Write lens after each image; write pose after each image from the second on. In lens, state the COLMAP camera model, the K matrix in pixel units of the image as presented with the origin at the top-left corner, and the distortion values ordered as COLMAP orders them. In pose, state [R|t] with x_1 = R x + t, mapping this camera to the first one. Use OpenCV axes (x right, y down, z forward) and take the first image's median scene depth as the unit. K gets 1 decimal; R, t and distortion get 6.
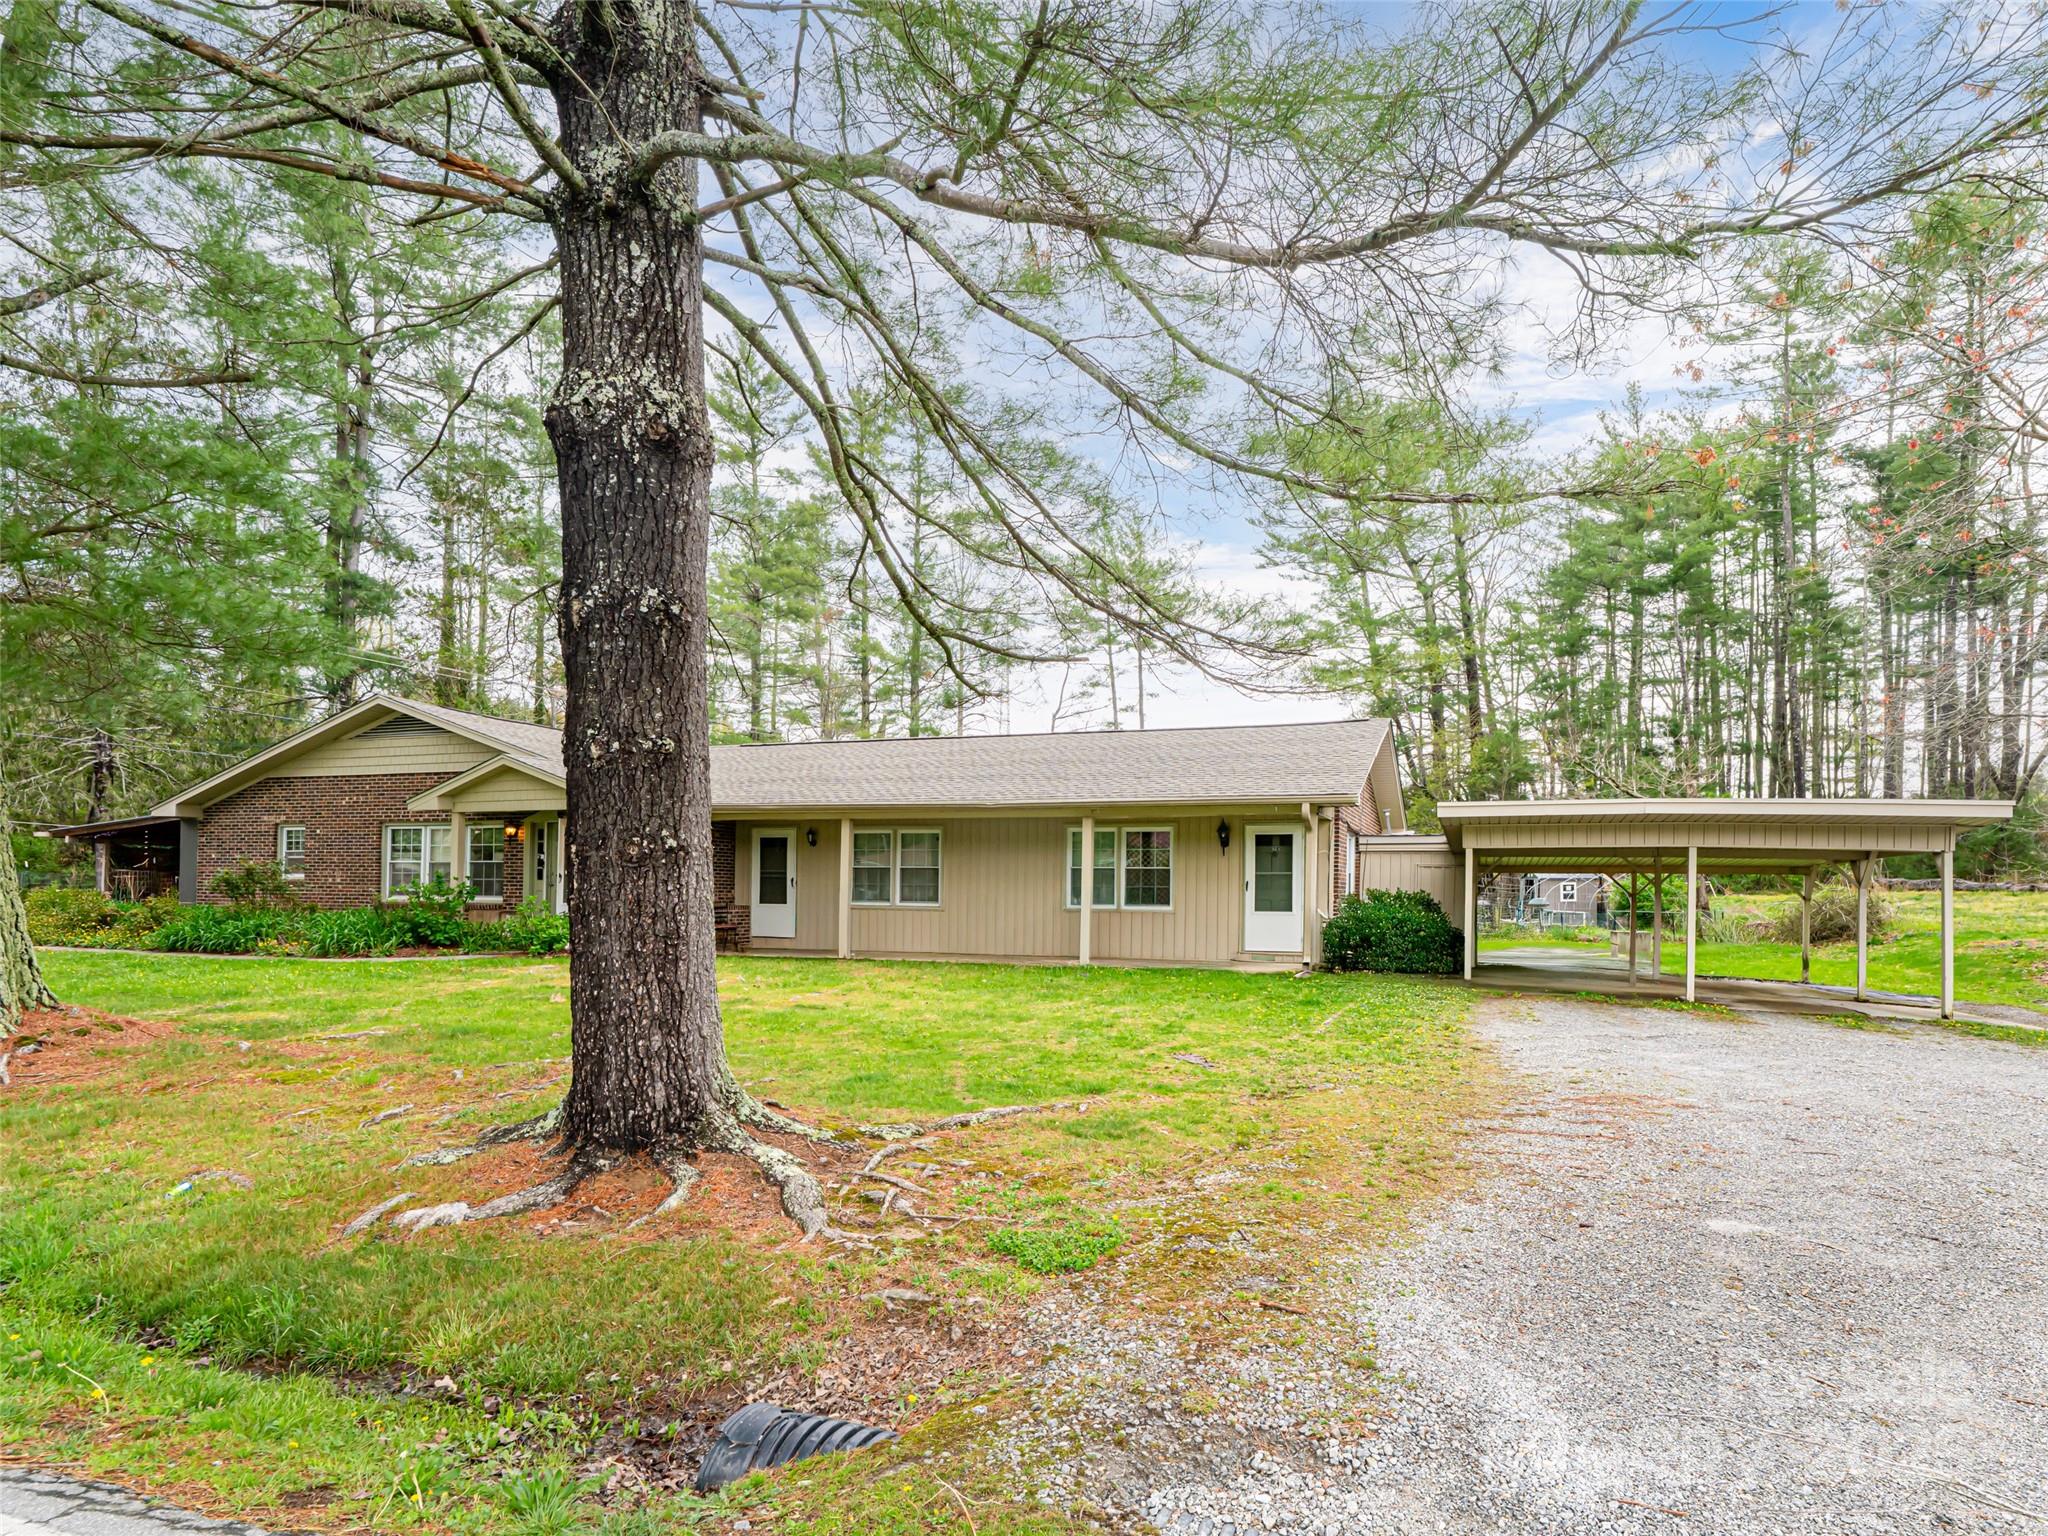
lens RADIAL K [[1143.5, 0, 1044.7], [0, 1143.5, 851.5], [0, 0, 1]] dist [0.017458, 0.003206]
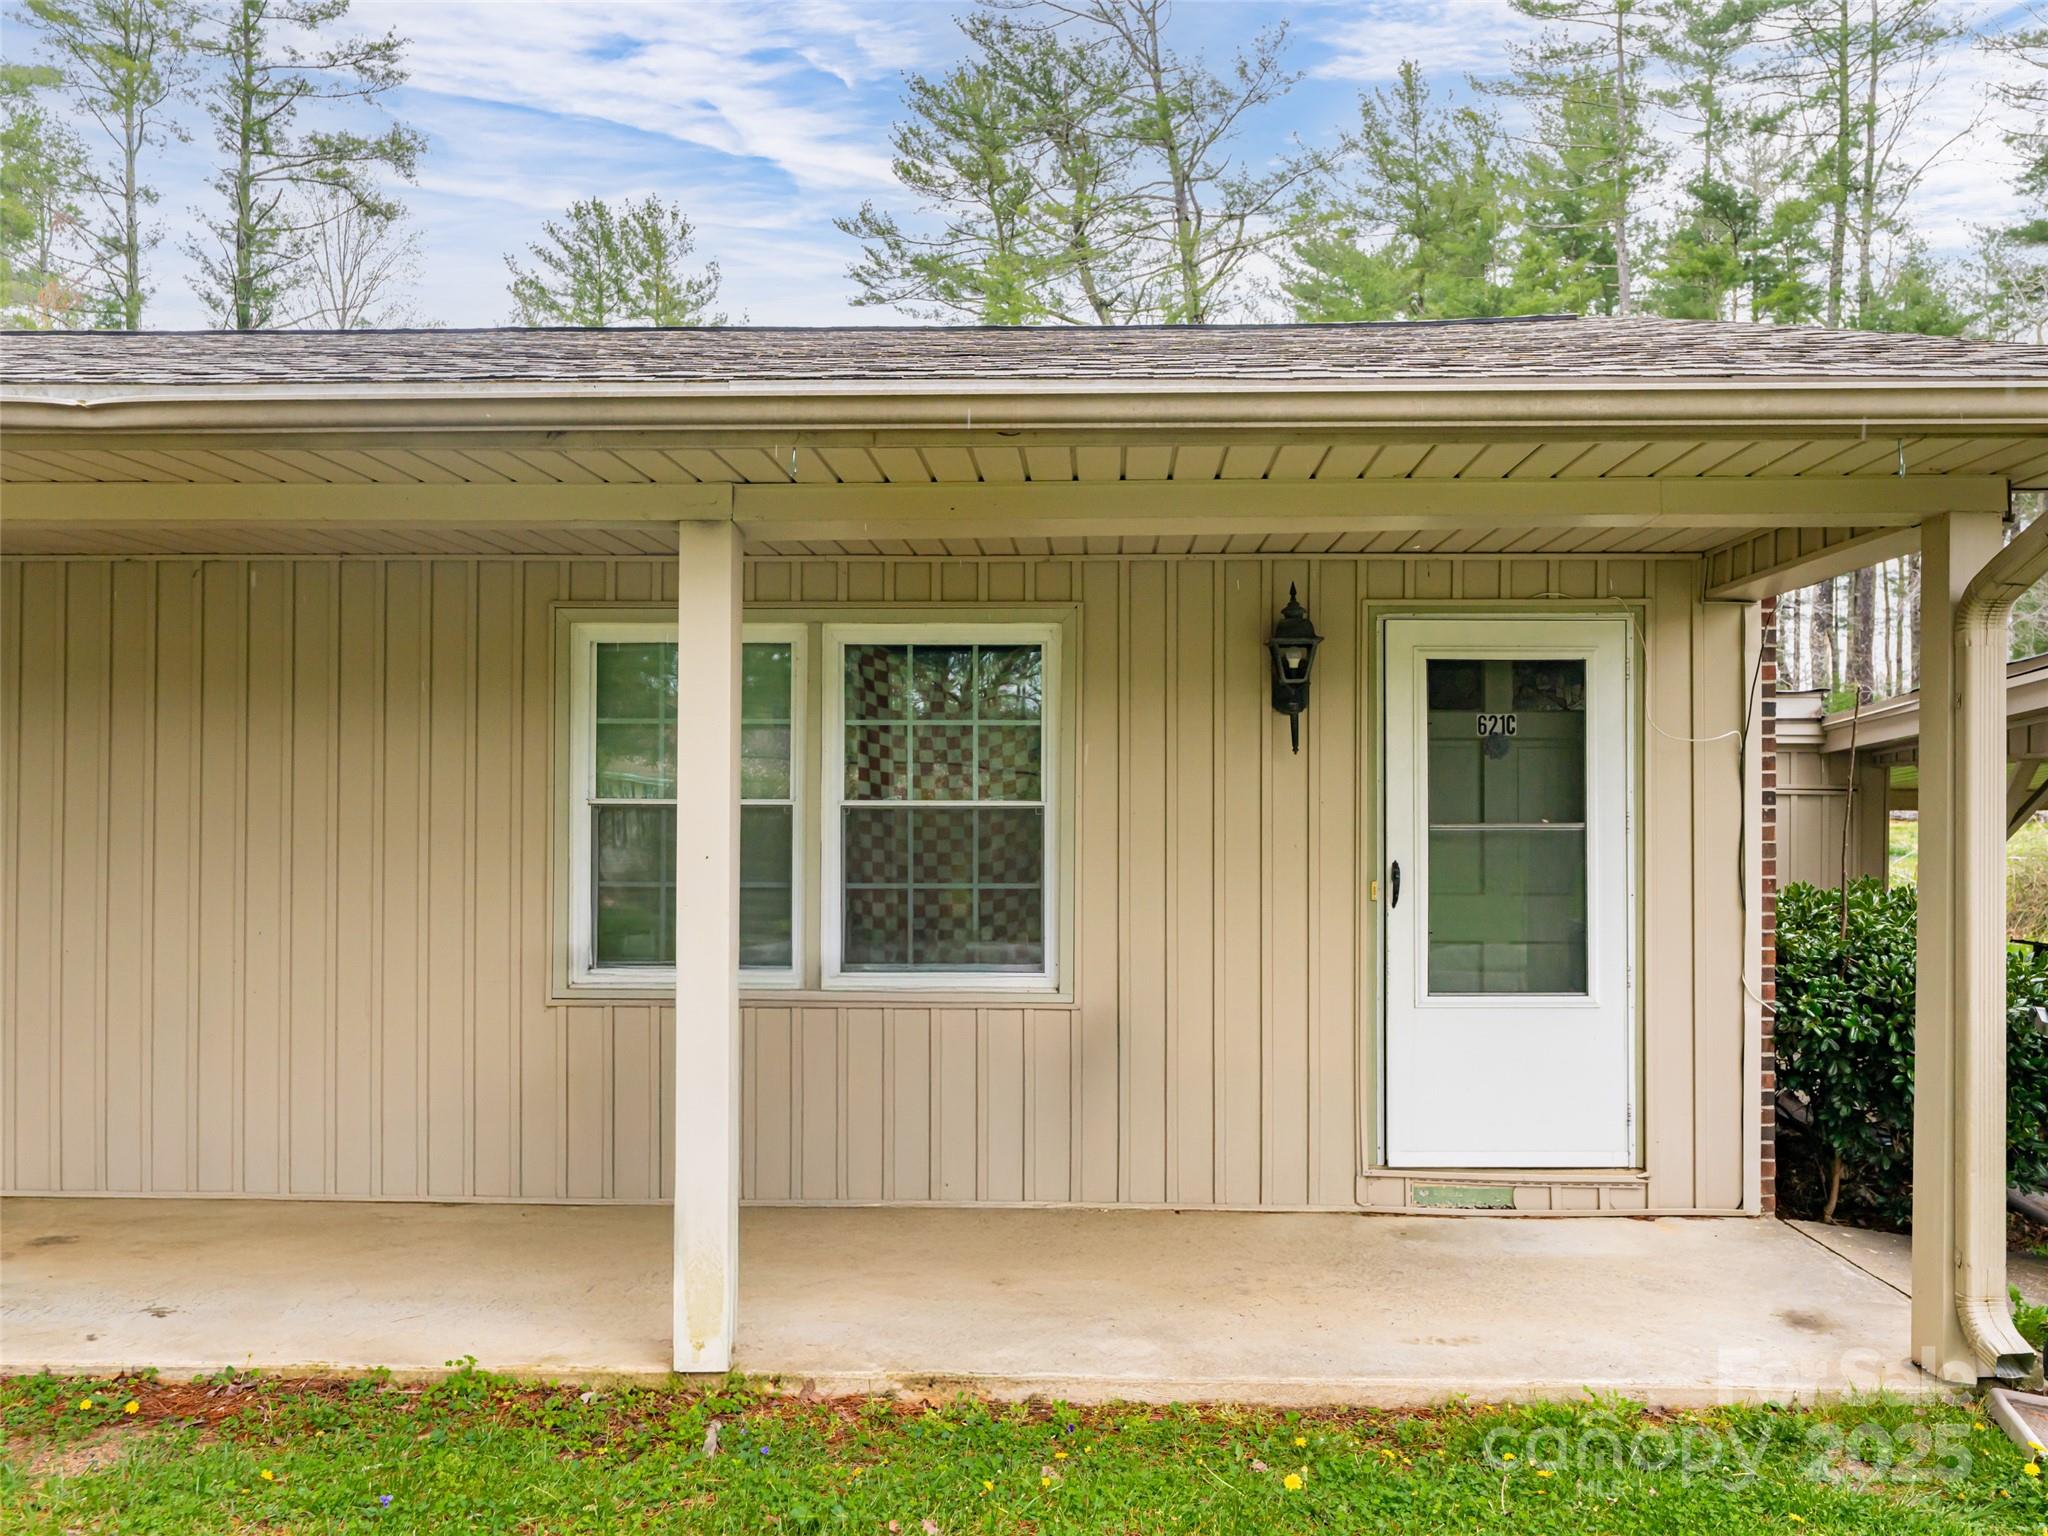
lens RADIAL K [[1596.6, 0, 1031.2], [0, 1596.6, 797.3], [0, 0, 1]] dist [0.019361, -0.022116]
pose [[0.948495, -0.001515, 0.316789, 0.006491], [-0.006199, 0.999708, 0.023341, 0.005325], [-0.316732, -0.024103, 0.948209, 0.640286]]
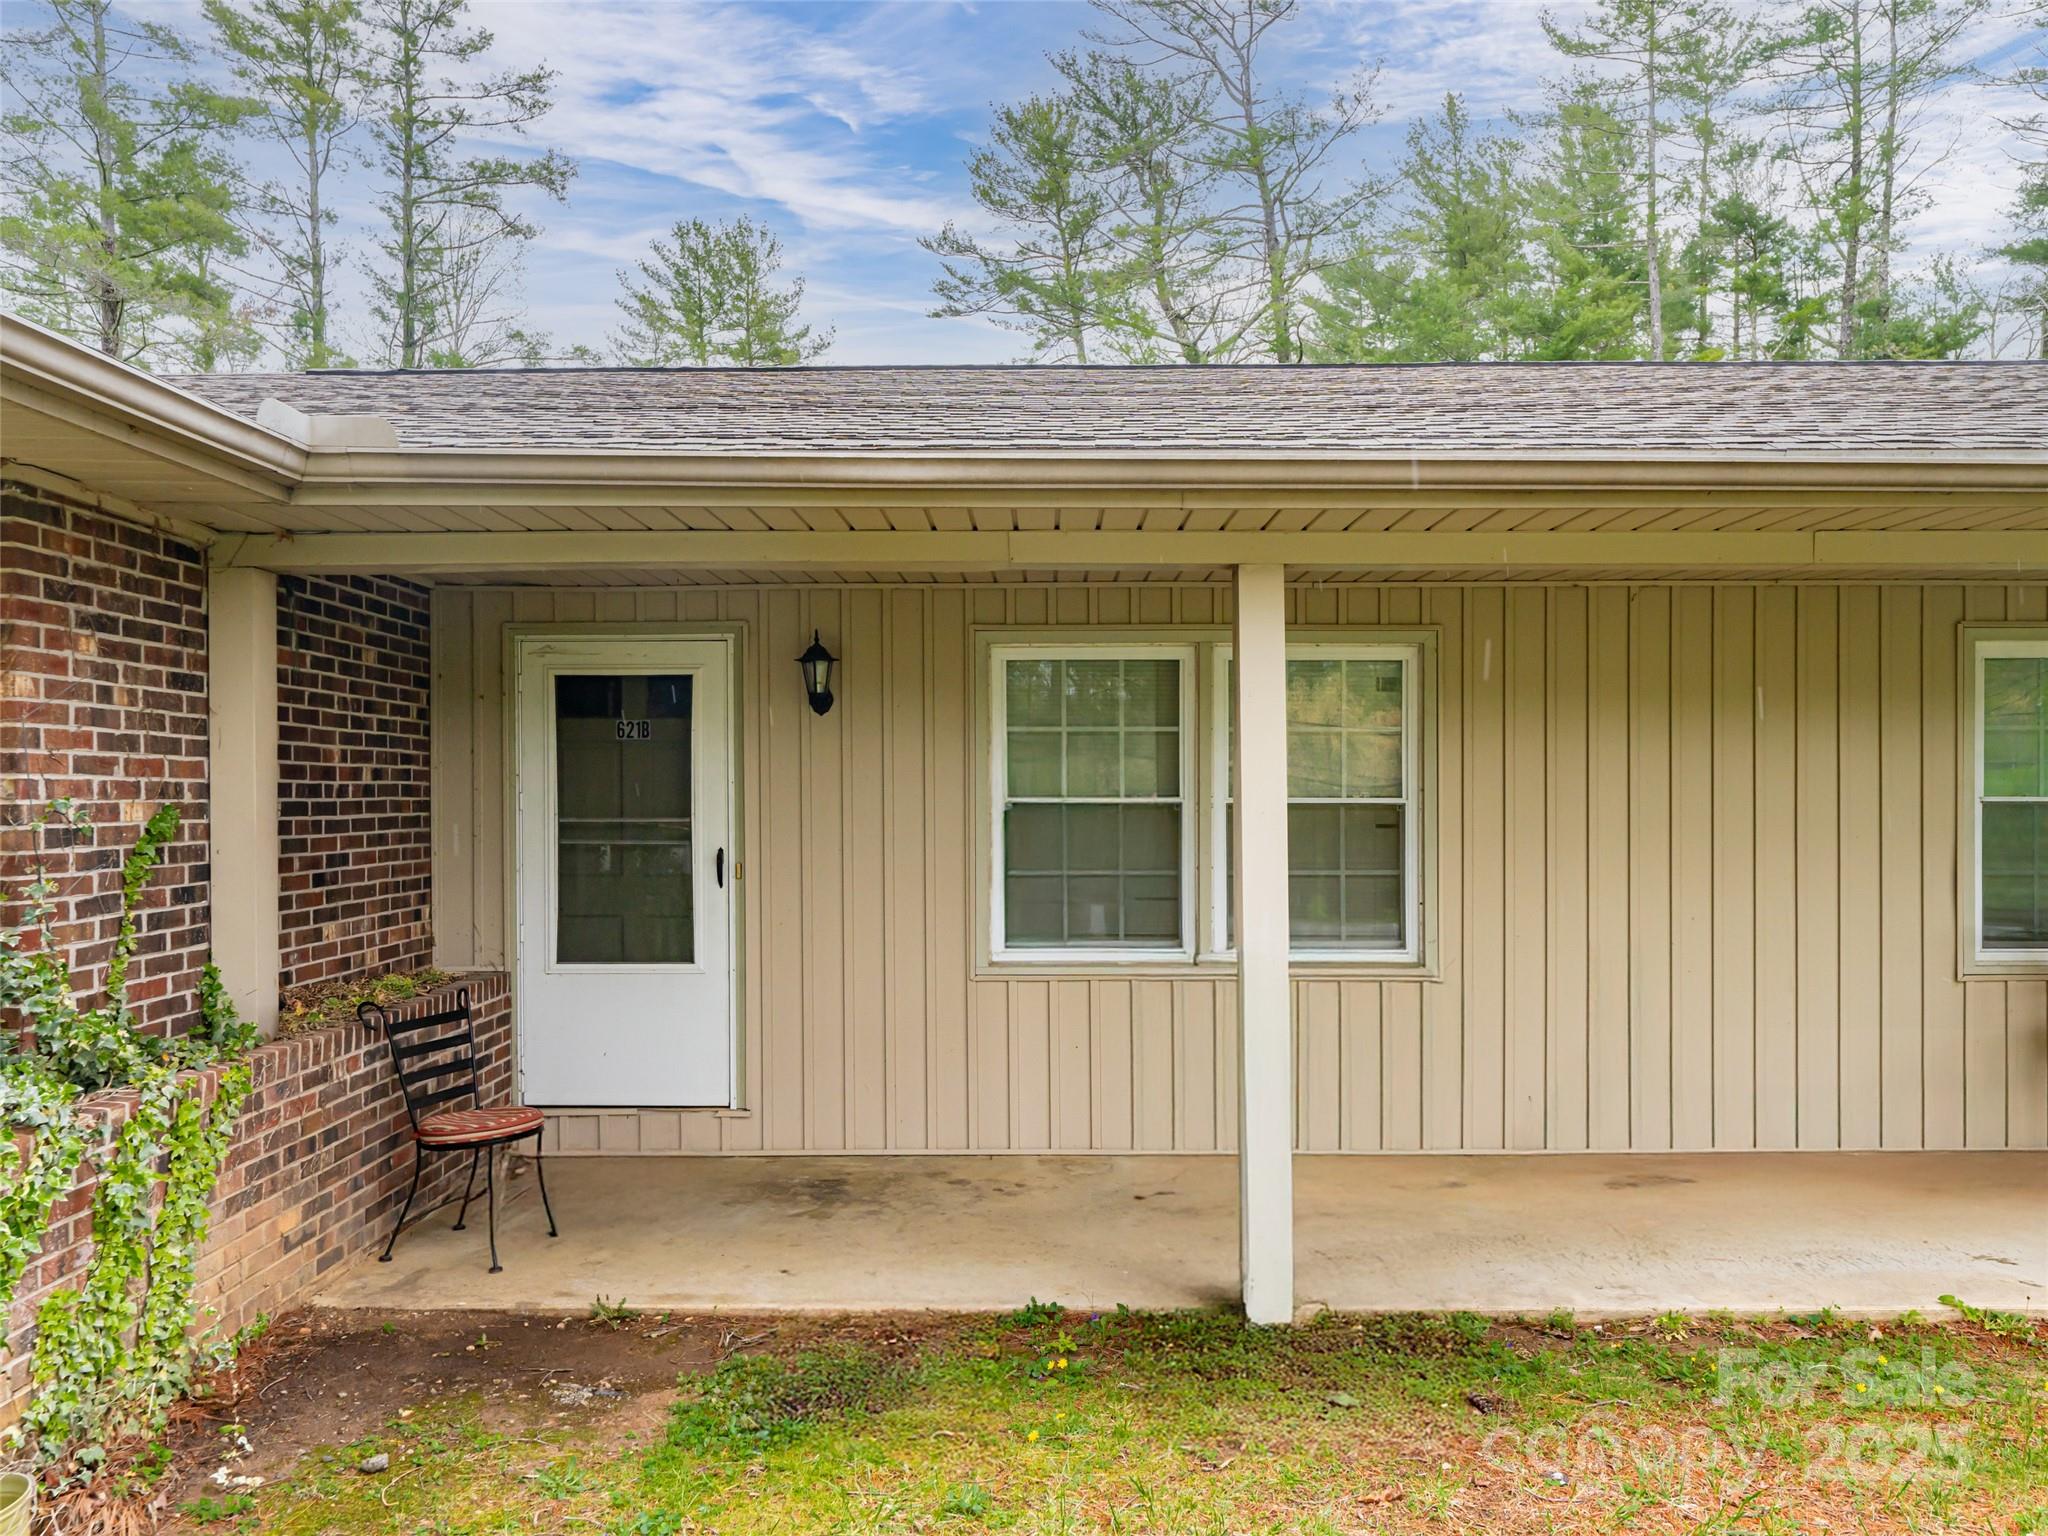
lens RADIAL K [[1423.6, 0, 1008.3], [0, 1423.6, 813.6], [0, 0, 1]] dist [0.013850, -0.013418]
pose [[0.945150, -0.016501, 0.326221, -0.269543], [-0.003909, 0.998080, 0.061810, -0.002373], [-0.326615, -0.059694, 0.943271, 0.736087]]
